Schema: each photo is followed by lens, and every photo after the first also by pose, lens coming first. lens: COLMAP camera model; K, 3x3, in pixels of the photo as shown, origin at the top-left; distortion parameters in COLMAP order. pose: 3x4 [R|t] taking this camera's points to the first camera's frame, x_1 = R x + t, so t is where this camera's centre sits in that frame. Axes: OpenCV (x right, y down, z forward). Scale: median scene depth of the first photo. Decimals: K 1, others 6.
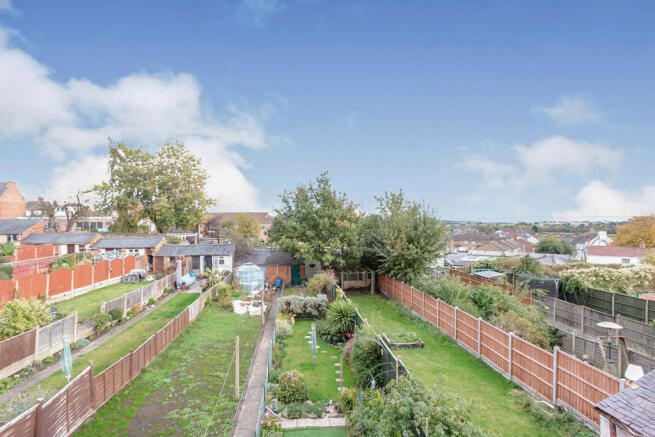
lens RADIAL K [[302.2, 0, 327.8], [0, 302.2, 220.5], [0, 0, 1]] dist [0.001865, 0.000288]
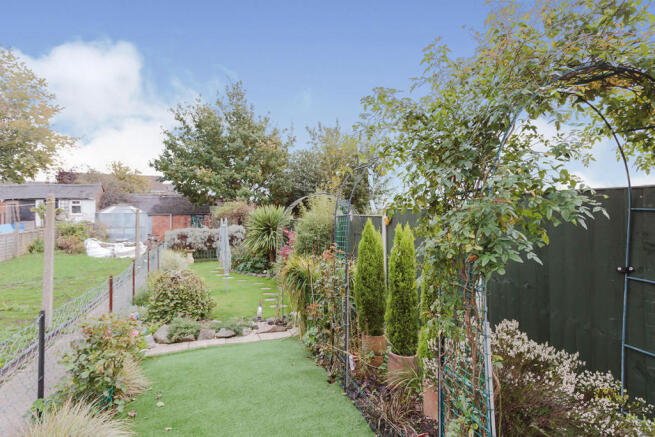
lens RADIAL K [[337.7, 0, 326.5], [0, 337.7, 217.8], [0, 0, 1]] dist [0.031282, 0.000985]
pose [[0.969442, -0.006413, 0.245237, -0.007577], [0.004955, 0.999966, 0.006563, 0.164949], [-0.245271, -0.005148, 0.969441, 0.153464]]
